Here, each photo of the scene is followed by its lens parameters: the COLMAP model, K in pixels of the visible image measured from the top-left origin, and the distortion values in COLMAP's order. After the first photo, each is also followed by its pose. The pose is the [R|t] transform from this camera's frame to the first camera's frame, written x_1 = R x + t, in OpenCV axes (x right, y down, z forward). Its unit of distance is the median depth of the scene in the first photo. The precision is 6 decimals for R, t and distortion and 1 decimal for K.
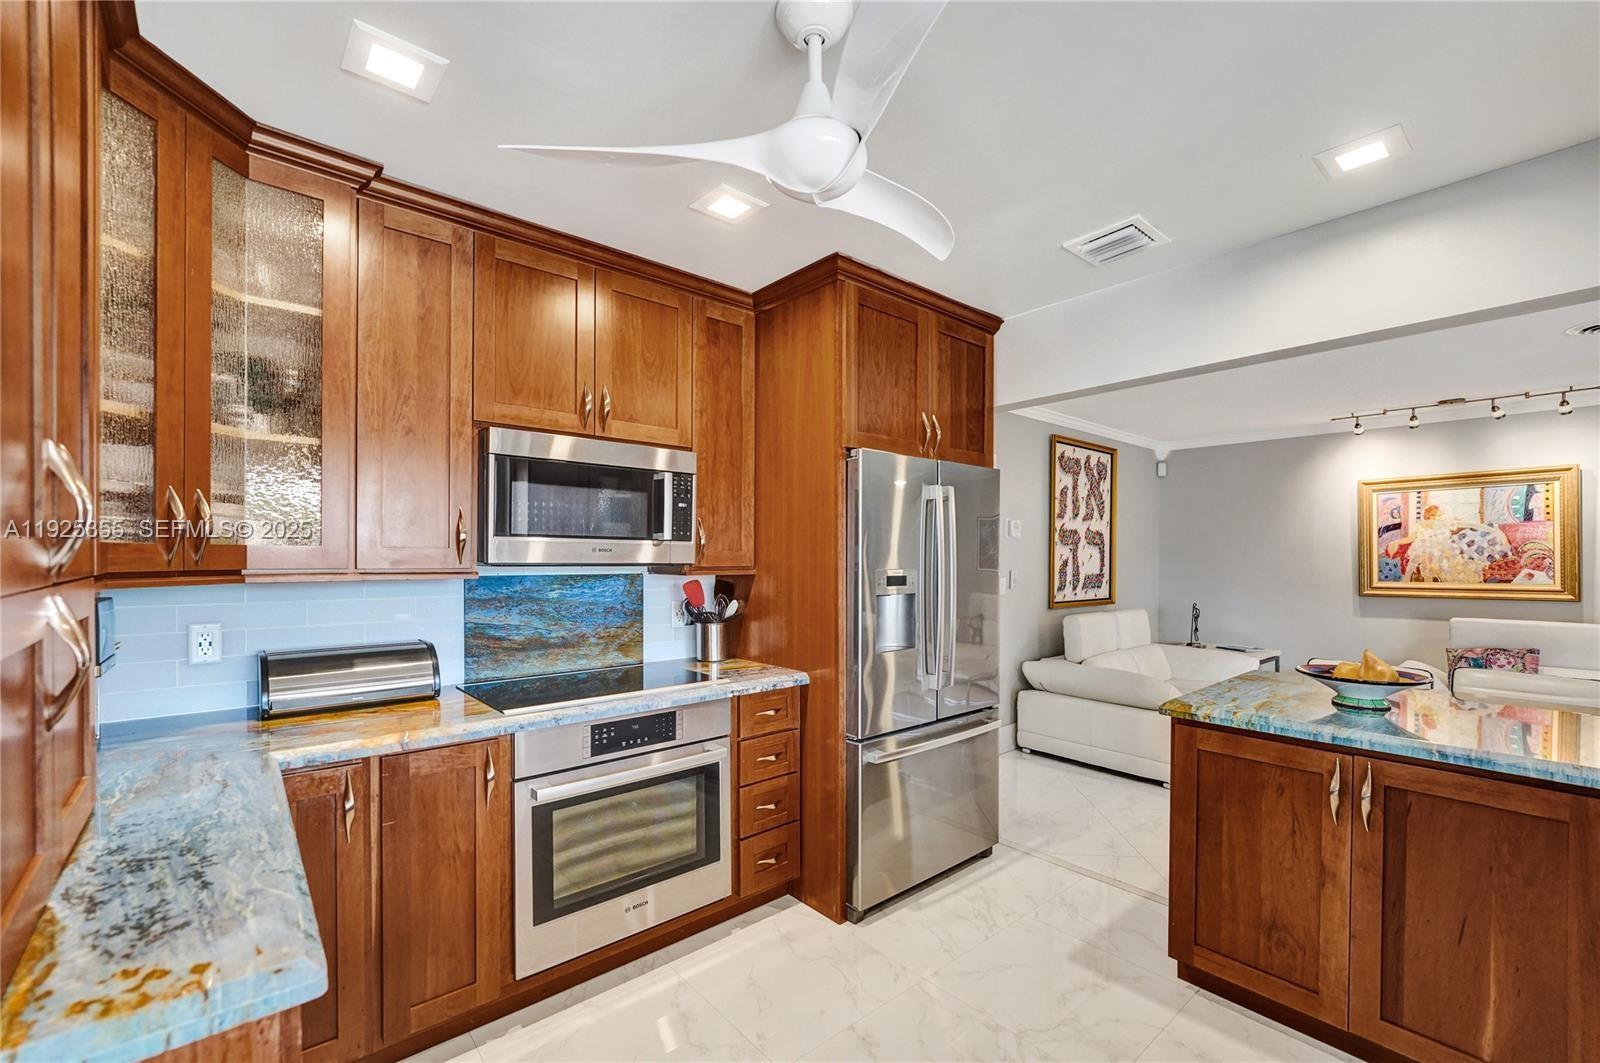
lens RADIAL K [[666.8, 0, 795.0], [0, 666.8, 567.0], [0, 0, 1]] dist [-0.022393, 0.002462]
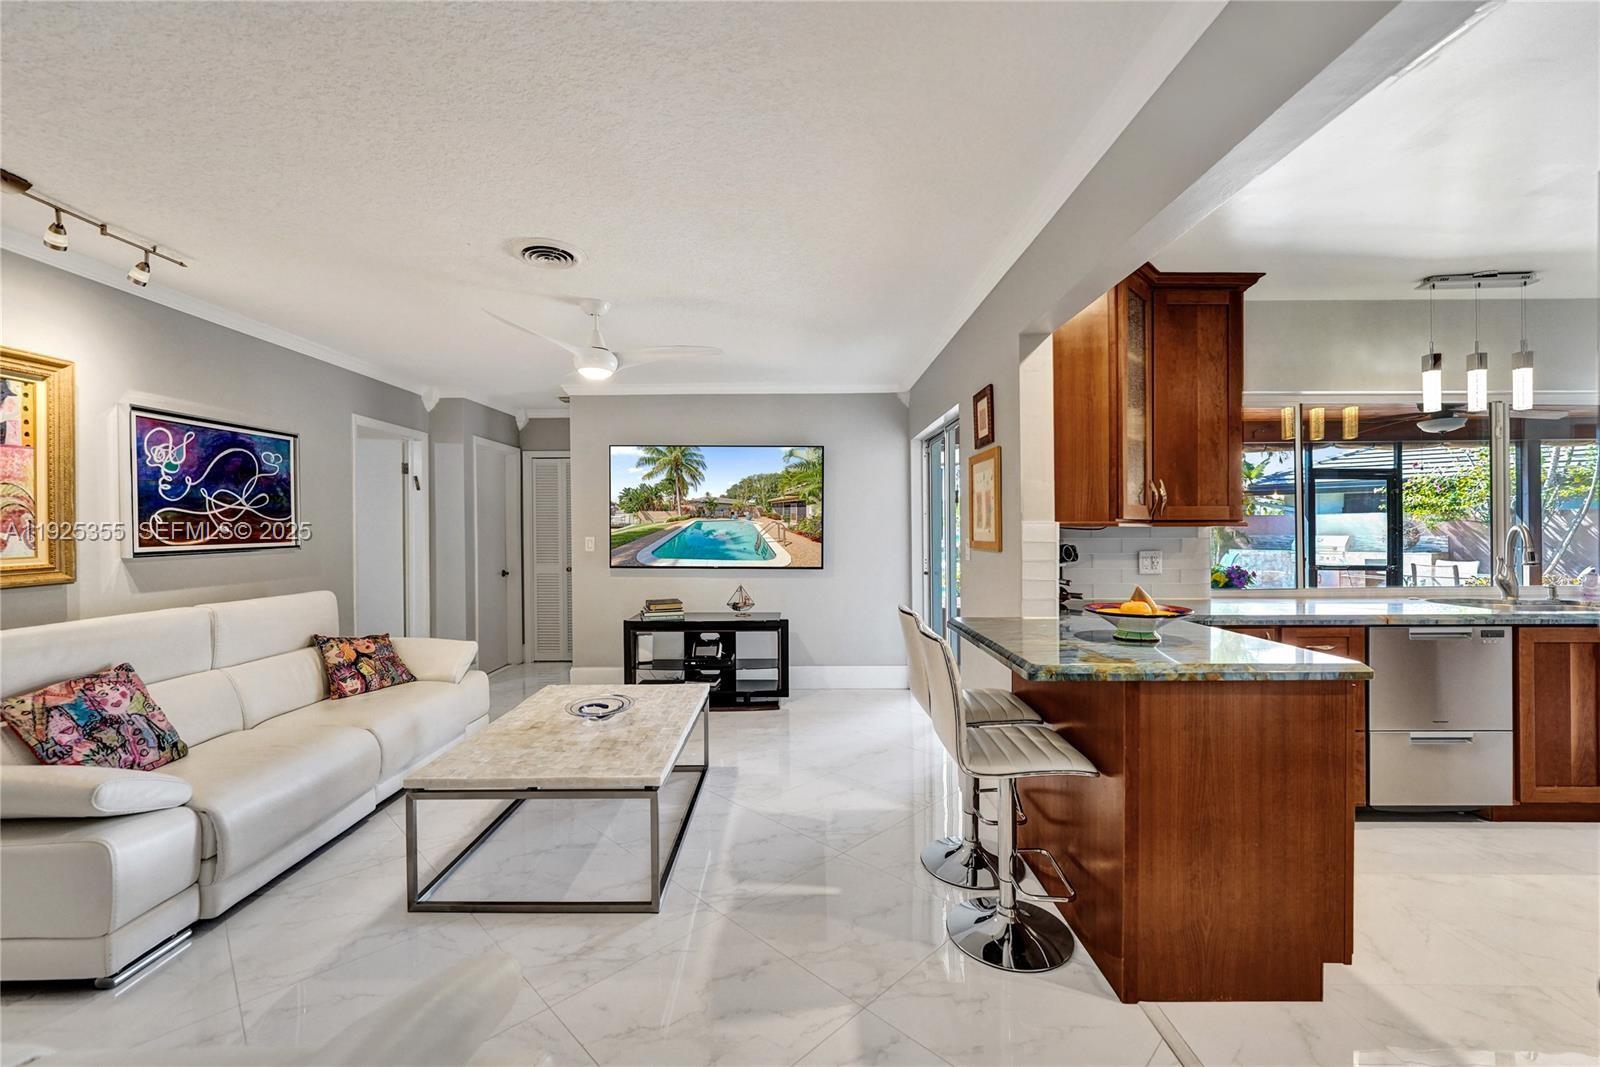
lens RADIAL K [[660.0, 0, 795.6], [0, 660.0, 534.3], [0, 0, 1]] dist [-0.007705, 0.003452]
pose [[-0.767901, -0.001460, 0.640567, 0.253741], [0.016228, 0.999632, 0.021733, 0.004444], [-0.640363, 0.027084, -0.767594, 0.984343]]
